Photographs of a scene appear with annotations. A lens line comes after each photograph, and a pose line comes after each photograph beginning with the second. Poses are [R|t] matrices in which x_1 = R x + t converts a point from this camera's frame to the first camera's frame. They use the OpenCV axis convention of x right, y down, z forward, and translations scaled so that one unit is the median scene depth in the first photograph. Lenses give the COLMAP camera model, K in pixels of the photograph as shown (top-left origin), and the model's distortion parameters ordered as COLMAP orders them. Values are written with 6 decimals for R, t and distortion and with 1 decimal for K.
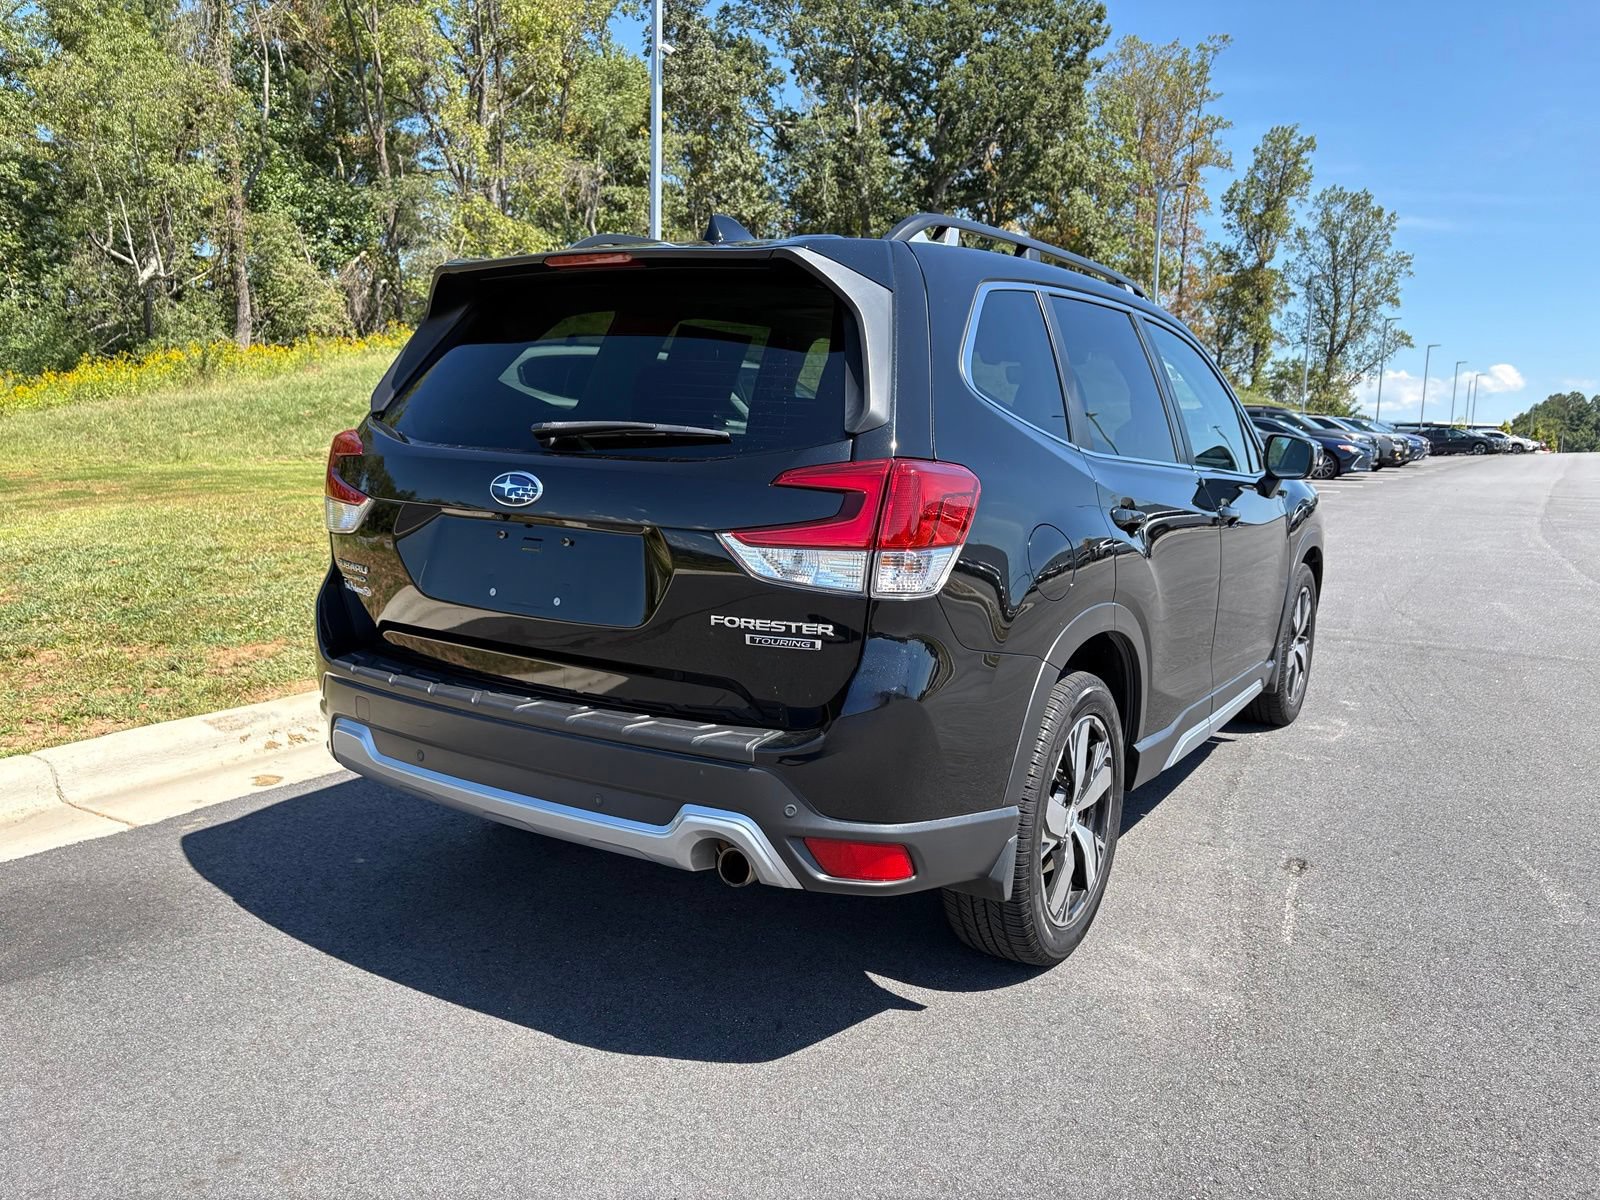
lens RADIAL K [[1212.1, 0, 792.5], [0, 1212.1, 602.0], [0, 0, 1]] dist [0.053548, -0.063130]
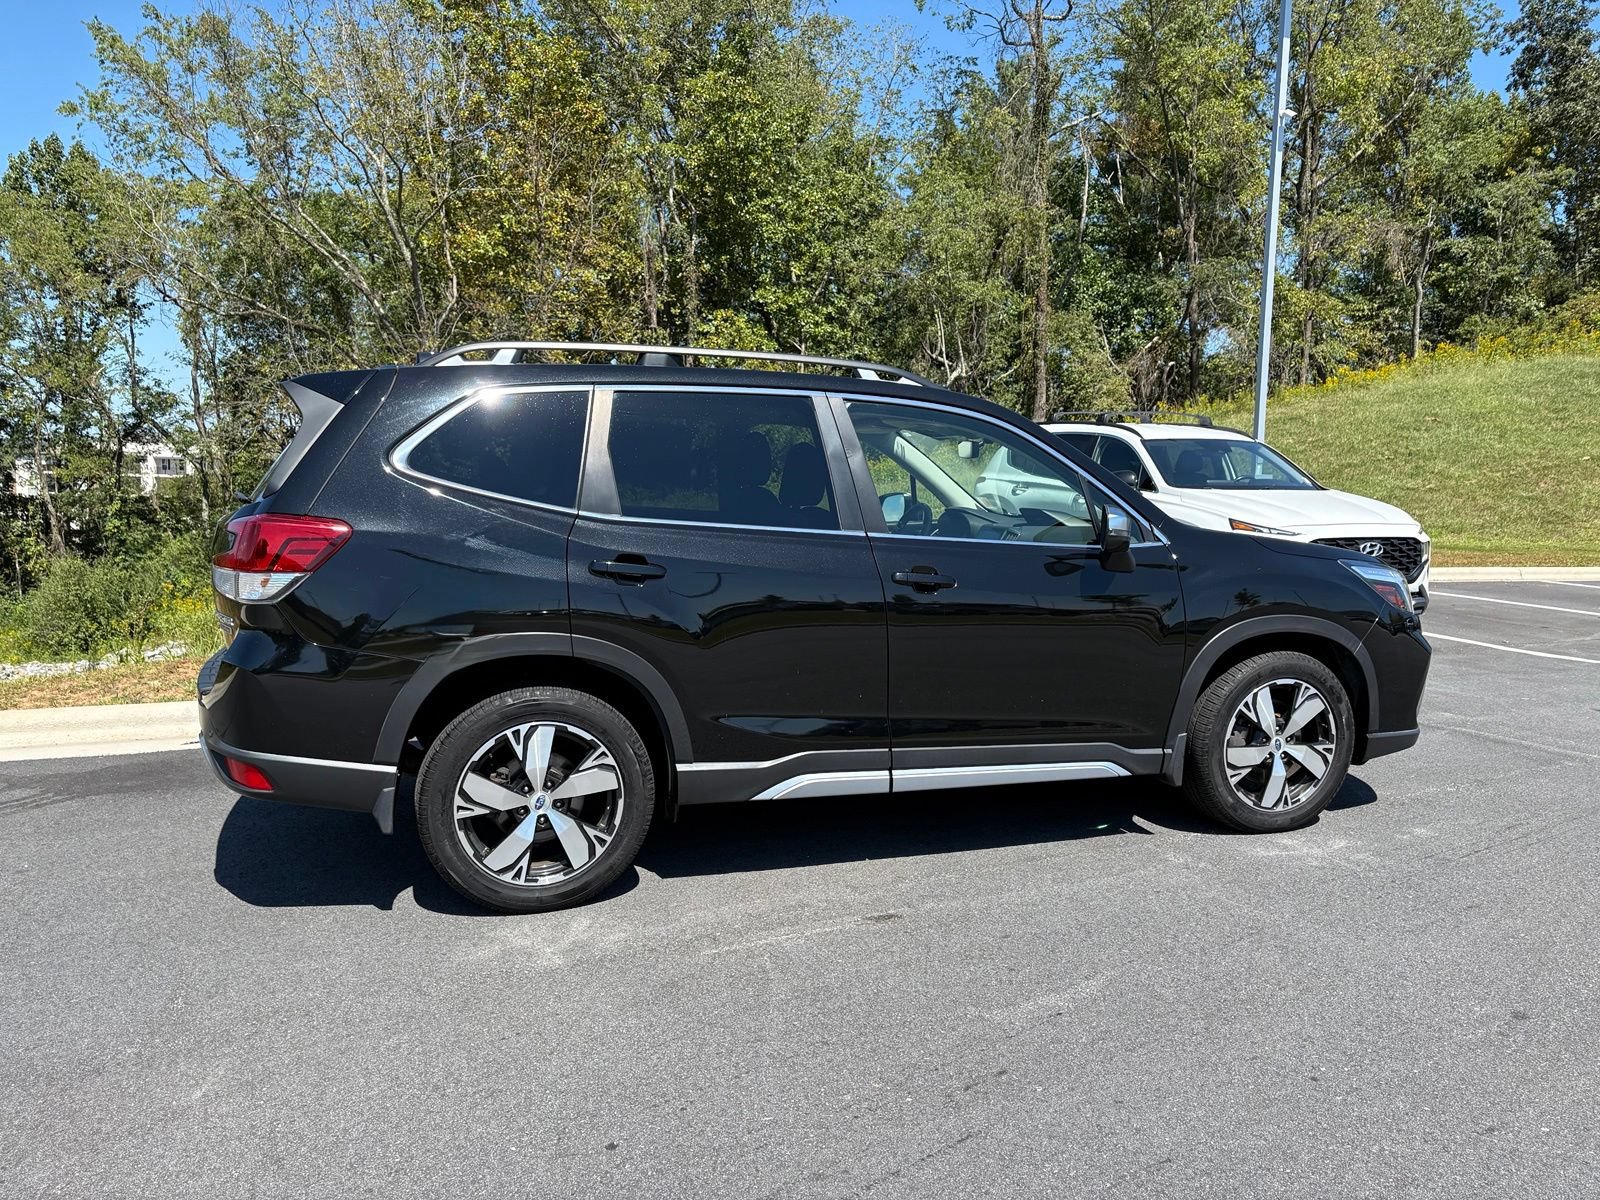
lens RADIAL K [[1212.1, 0, 808.2], [0, 1212.1, 603.4], [0, 0, 1]] dist [0.053548, -0.063130]
pose [[0.768756, 0.052676, -0.637369, 0.105781], [-0.090572, 0.995525, -0.026967, -0.001631], [0.633096, 0.078459, 0.770087, 0.016202]]
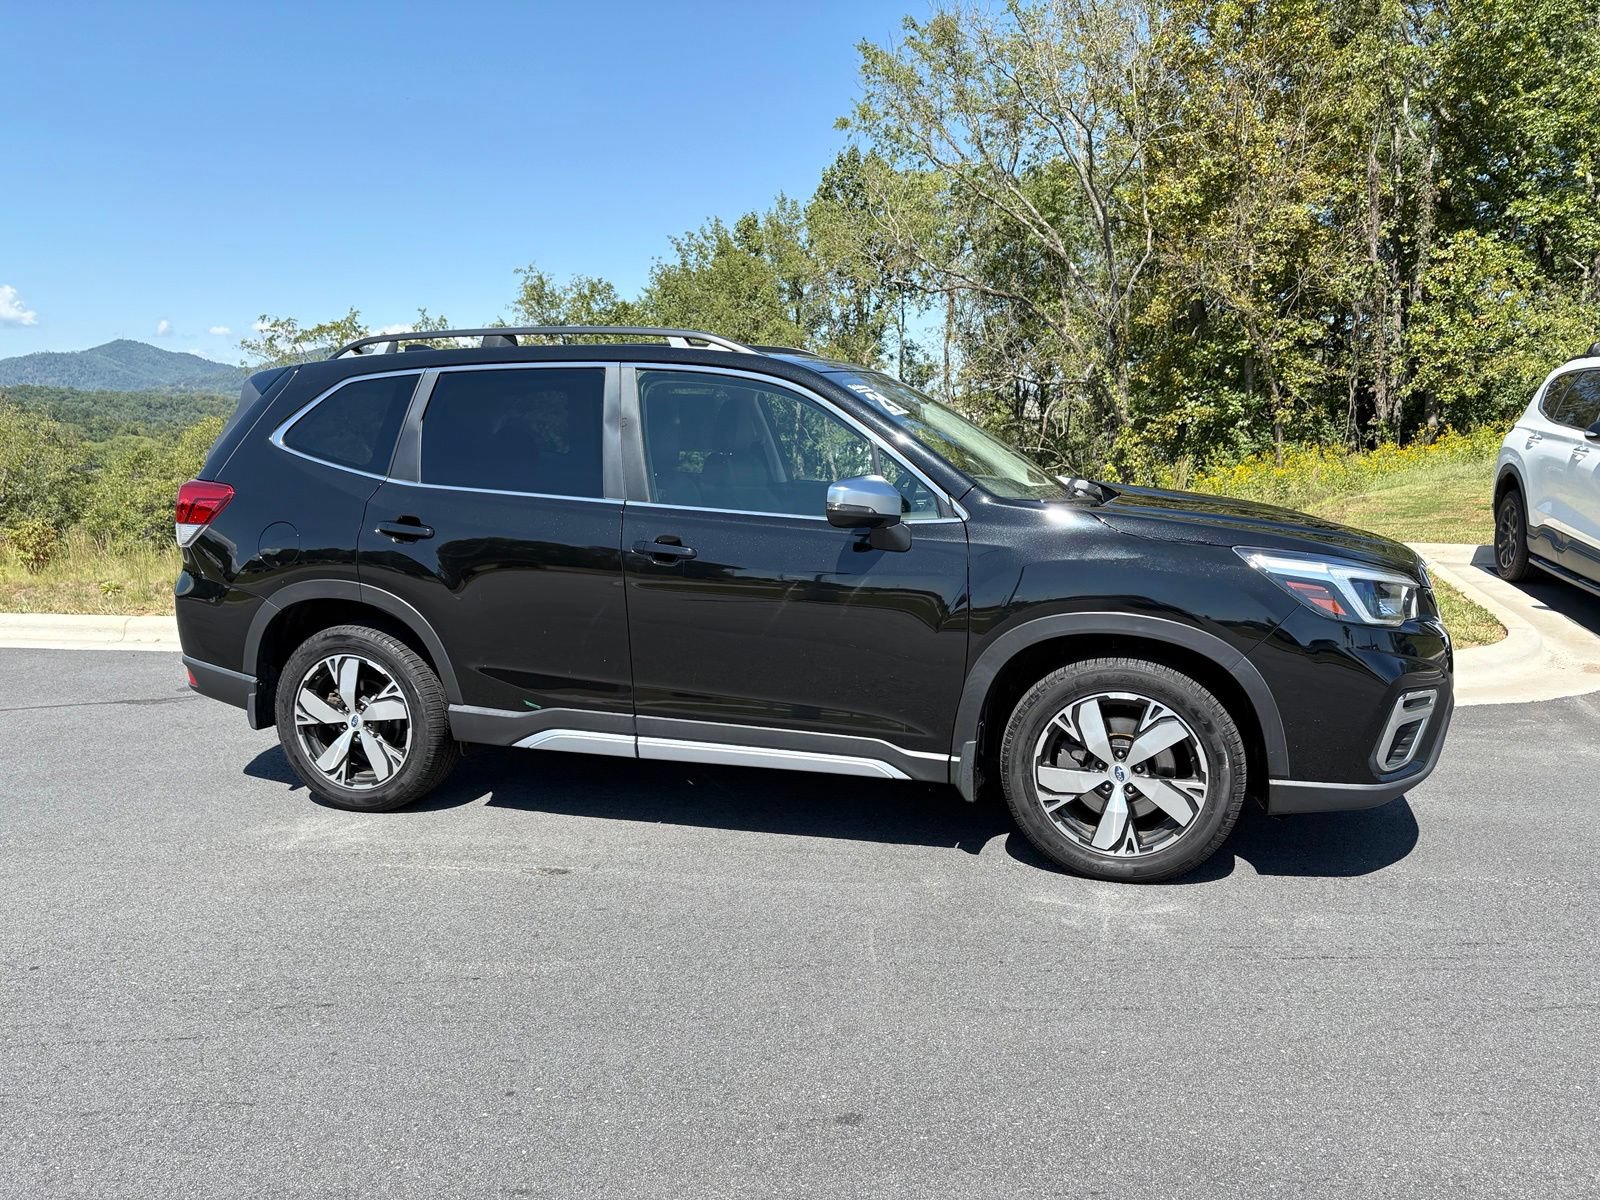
lens RADIAL K [[1212.1, 0, 785.7], [0, 1212.1, 603.3], [0, 0, 1]] dist [0.053548, -0.063130]
pose [[0.241013, 0.111393, -0.964108, 0.154958], [-0.133173, 0.987791, 0.080838, -0.013920], [0.961342, 0.108910, 0.252905, 0.095589]]
